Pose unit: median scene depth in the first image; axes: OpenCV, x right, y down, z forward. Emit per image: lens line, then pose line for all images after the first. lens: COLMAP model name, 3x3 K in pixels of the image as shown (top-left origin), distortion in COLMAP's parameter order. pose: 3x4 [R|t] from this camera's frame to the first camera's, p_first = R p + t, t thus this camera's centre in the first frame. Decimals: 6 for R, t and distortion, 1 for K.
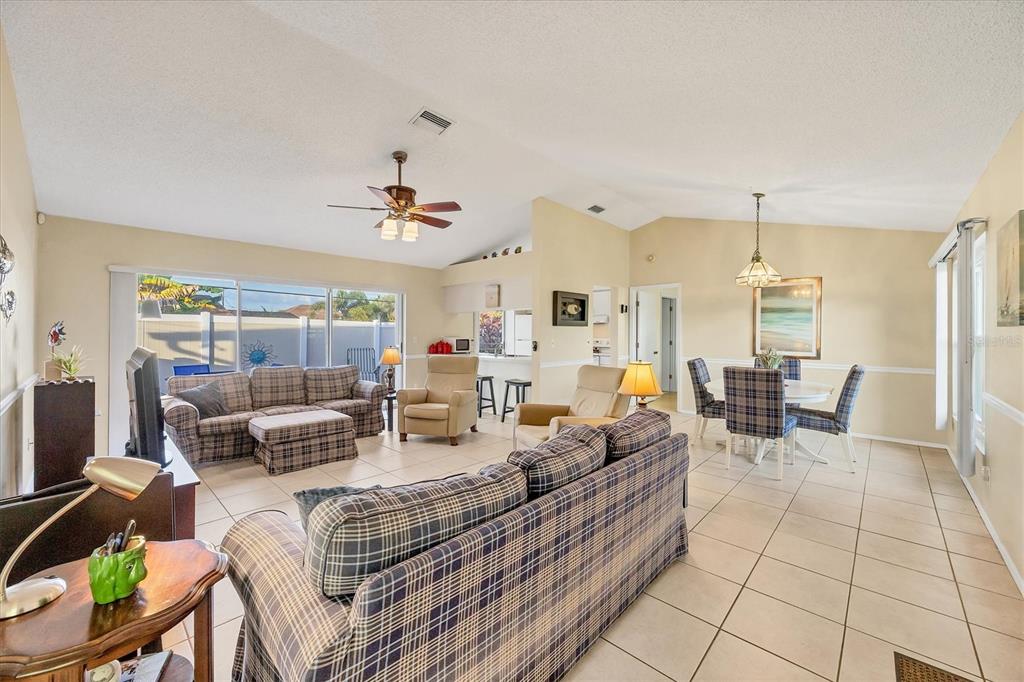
lens RADIAL K [[401.6, 0, 513.9], [0, 401.6, 331.3], [0, 0, 1]] dist [0.000142, -0.000007]
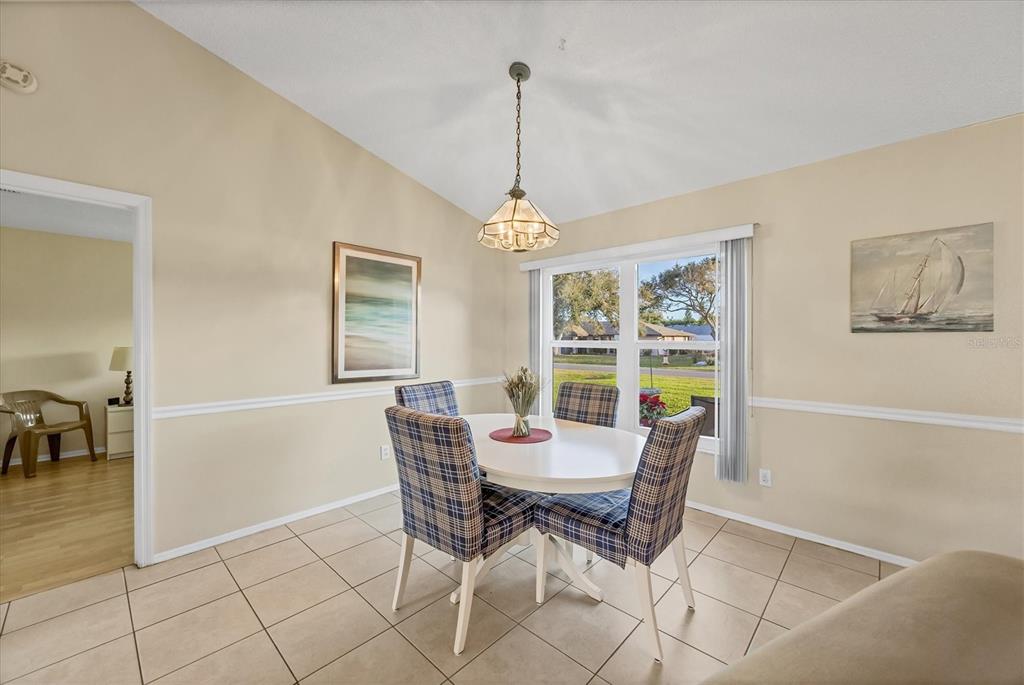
lens RADIAL K [[401.6, 0, 513.9], [0, 401.6, 332.8], [0, 0, 1]] dist [0.000142, -0.000007]
pose [[-0.005971, 0.013101, 0.999896, 0.065260], [-0.004436, 0.999904, -0.013128, 0.001228], [-0.999972, -0.004514, -0.005912, 0.778121]]
